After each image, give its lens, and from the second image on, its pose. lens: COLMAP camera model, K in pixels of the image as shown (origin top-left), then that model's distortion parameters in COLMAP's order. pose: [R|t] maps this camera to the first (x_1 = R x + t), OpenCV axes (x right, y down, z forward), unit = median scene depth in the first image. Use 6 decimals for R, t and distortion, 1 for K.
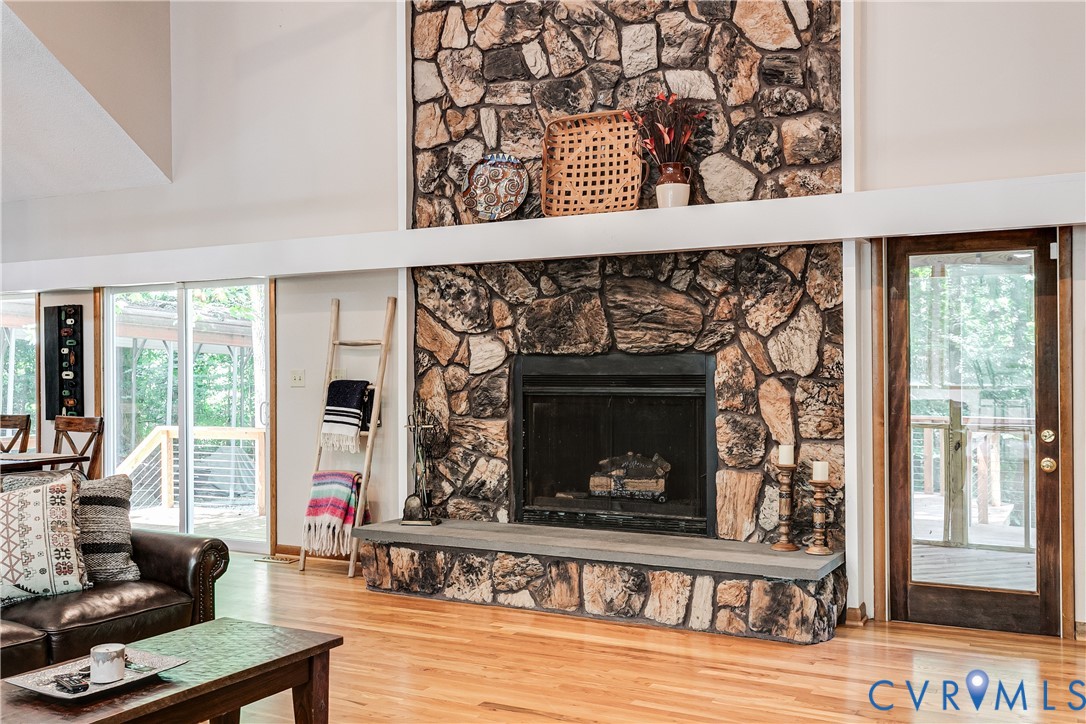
lens RADIAL K [[1034.9, 0, 544.0], [0, 1034.9, 364.4], [0, 0, 1]] dist [0.011303, 0.000000]
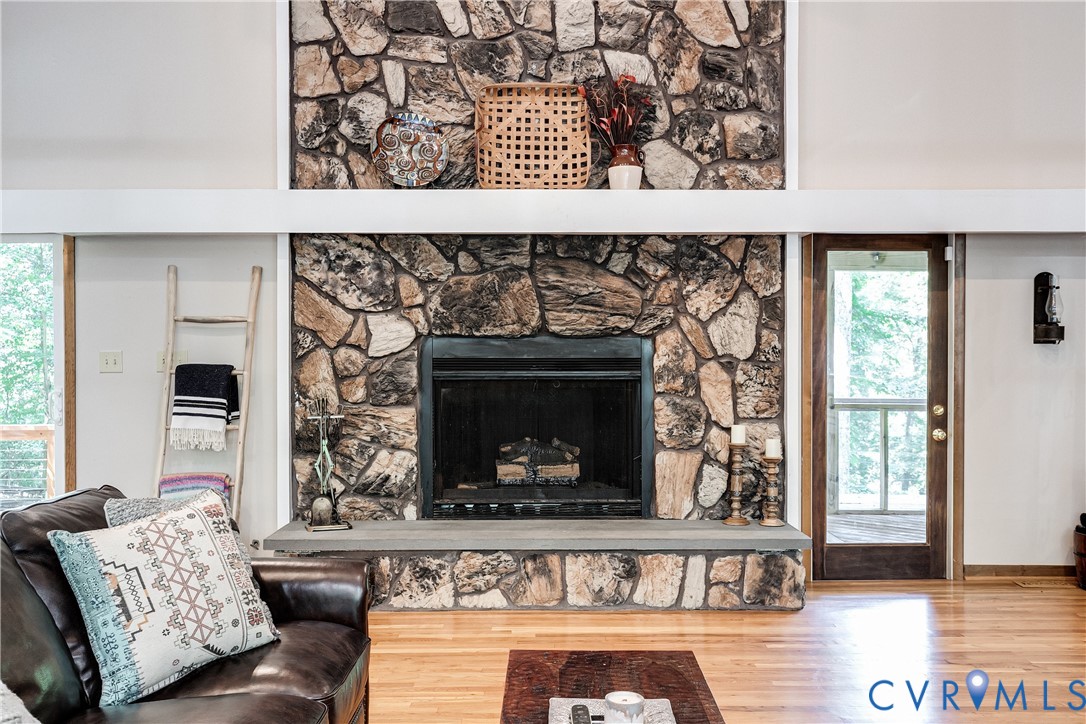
lens RADIAL K [[1034.9, 0, 543.9], [0, 1034.9, 361.5], [0, 0, 1]] dist [0.011303, 0.000000]
pose [[0.875244, -0.000222, 0.483681, -0.421407], [-0.005885, 0.999921, 0.011108, 0.002709], [-0.483646, -0.012569, 0.875174, 0.164566]]
